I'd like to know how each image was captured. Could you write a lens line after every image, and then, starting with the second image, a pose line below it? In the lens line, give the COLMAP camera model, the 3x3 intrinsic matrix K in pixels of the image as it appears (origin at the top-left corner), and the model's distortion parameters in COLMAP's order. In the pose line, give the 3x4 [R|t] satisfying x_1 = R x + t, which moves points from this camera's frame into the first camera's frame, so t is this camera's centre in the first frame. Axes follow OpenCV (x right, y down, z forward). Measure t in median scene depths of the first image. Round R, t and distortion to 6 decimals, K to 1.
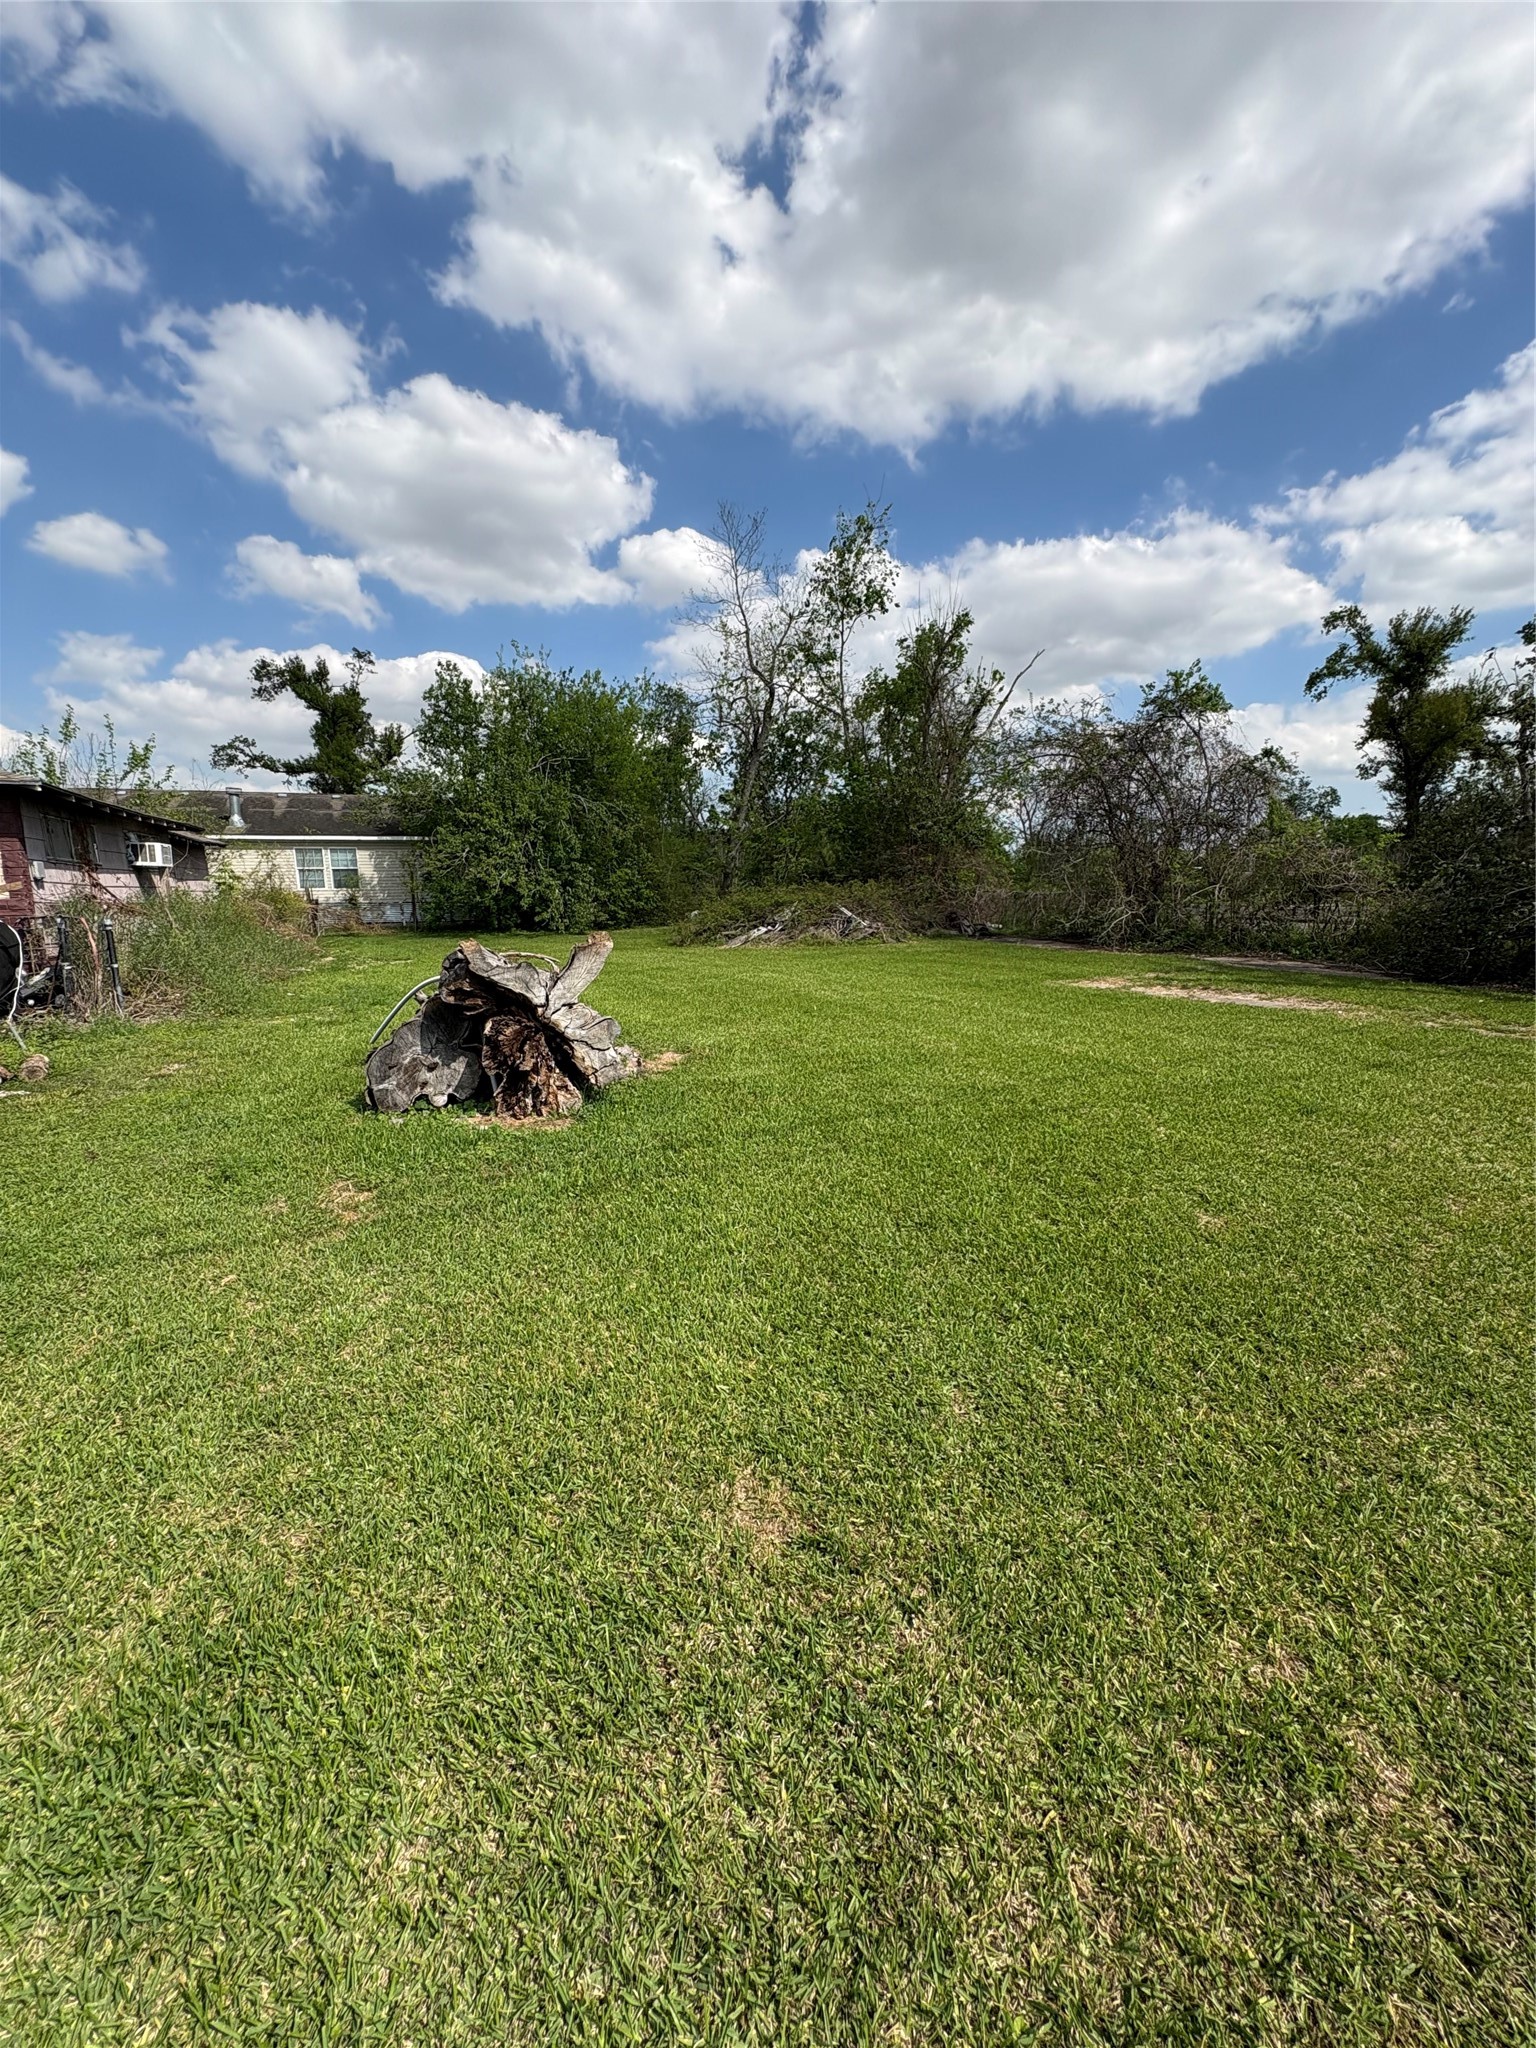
lens RADIAL K [[830.6, 0, 768.0], [0, 830.6, 1024.0], [0, 0, 1]] dist [0.000788, 0.000093]
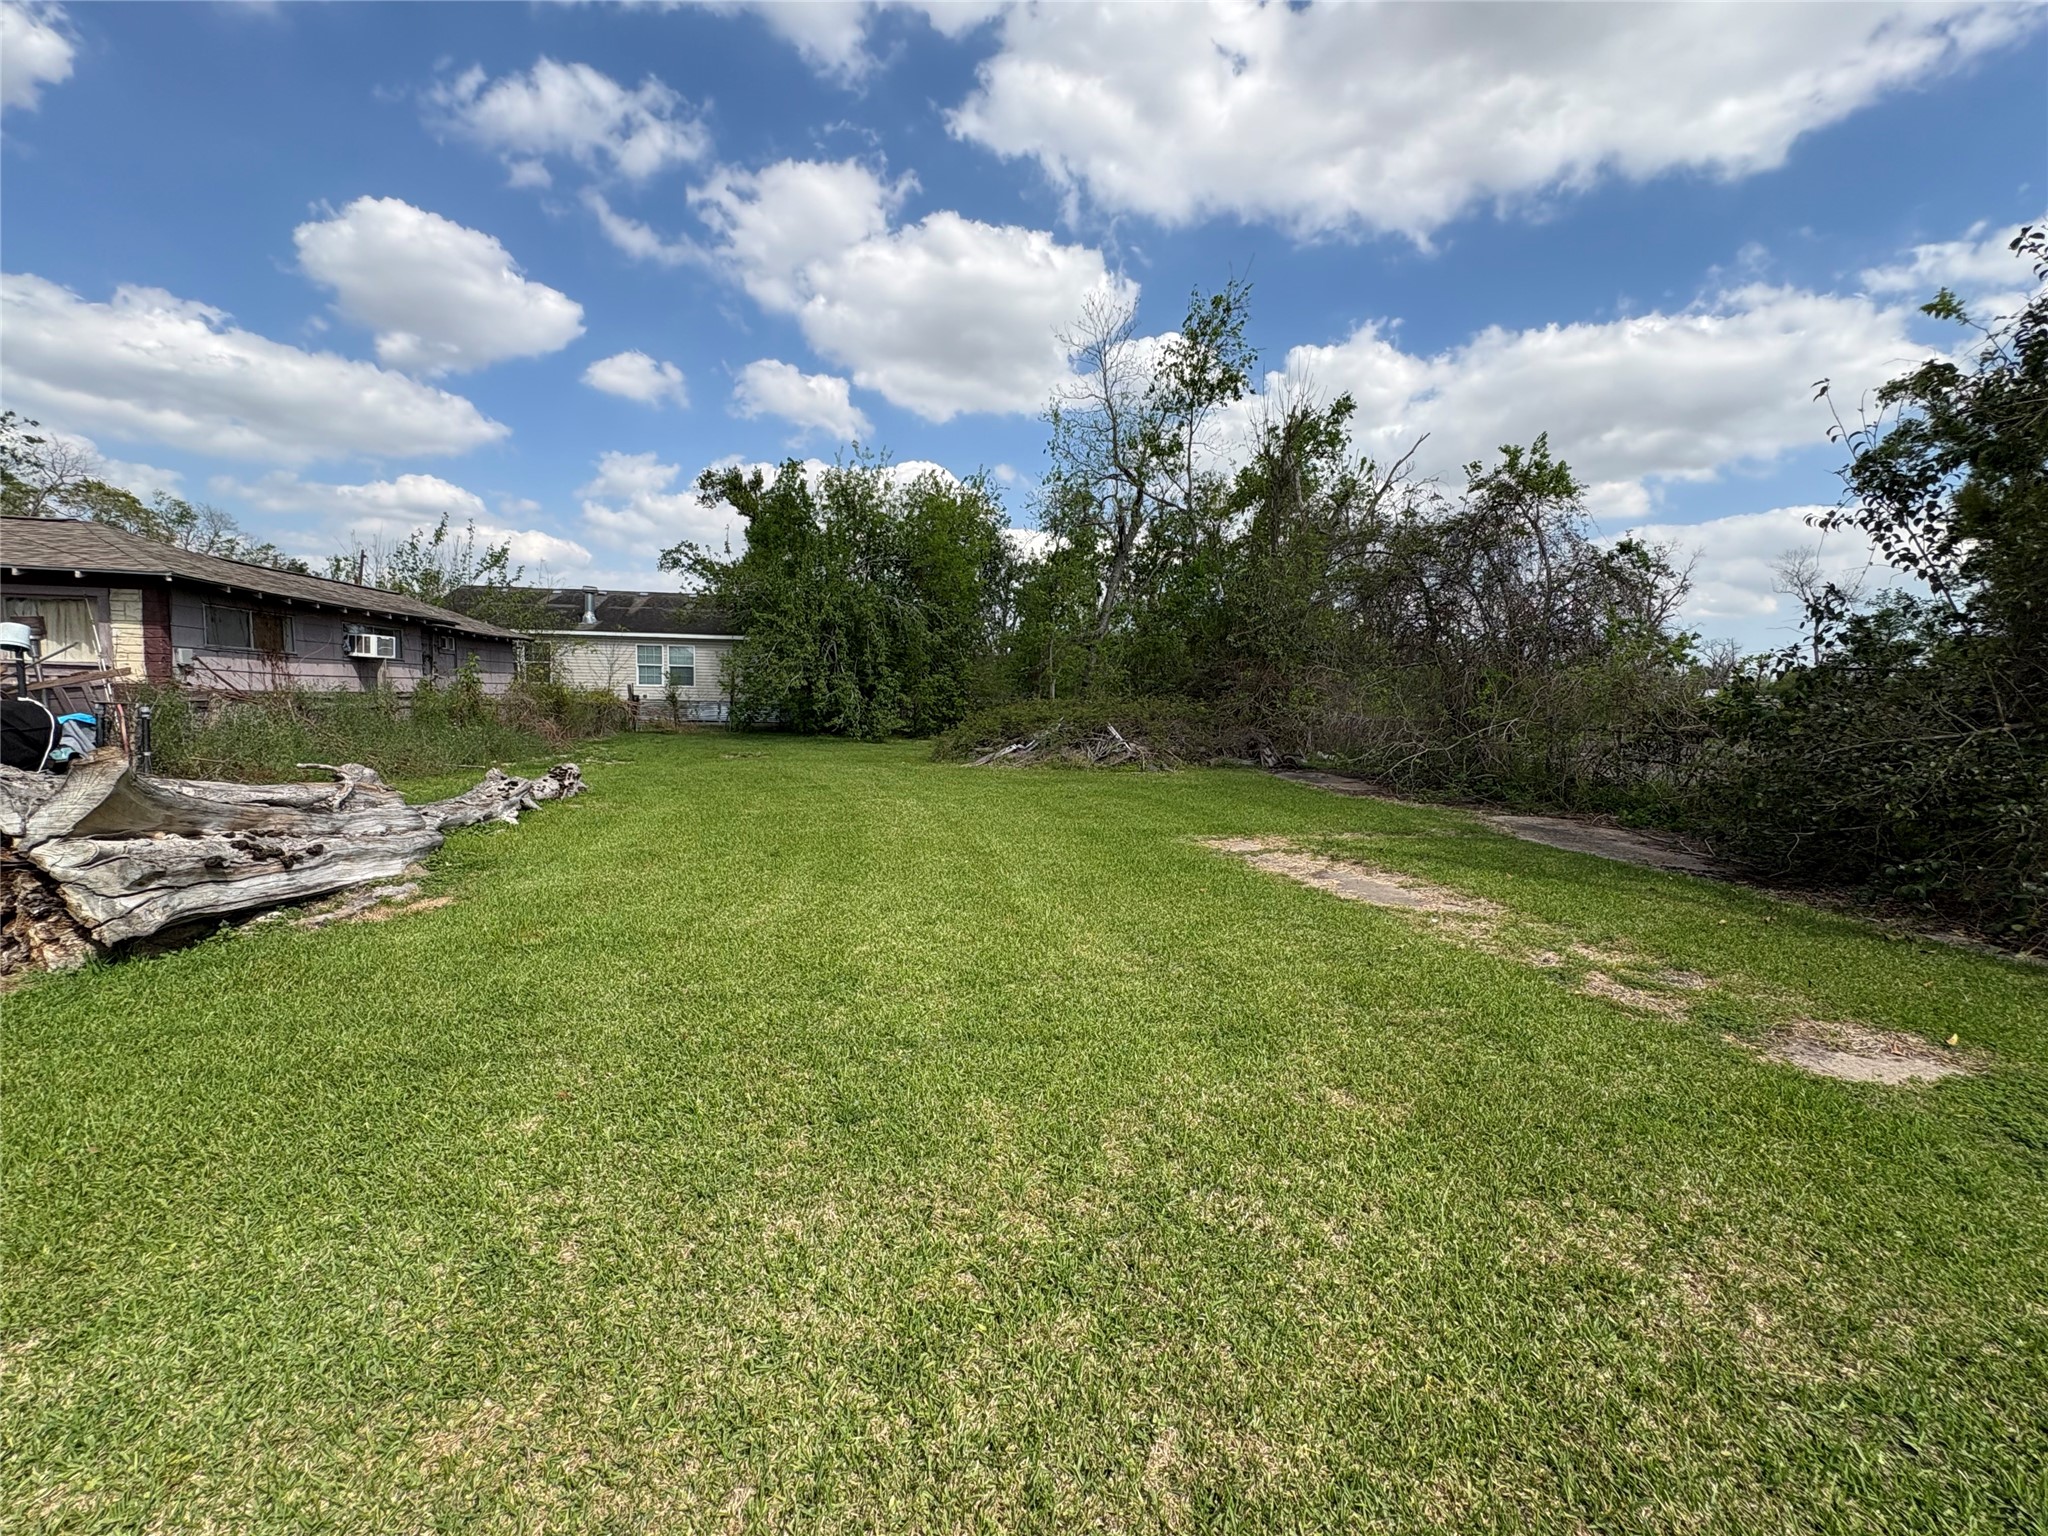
lens RADIAL K [[888.3, 0, 1033.5], [0, 888.3, 769.1], [0, 0, 1]] dist [0.002017, 0.001018]
pose [[0.974785, 0.052568, -0.216865, 0.236862], [-0.070305, 0.994710, -0.074898, -0.024879], [0.211781, 0.088256, 0.973324, 0.104255]]
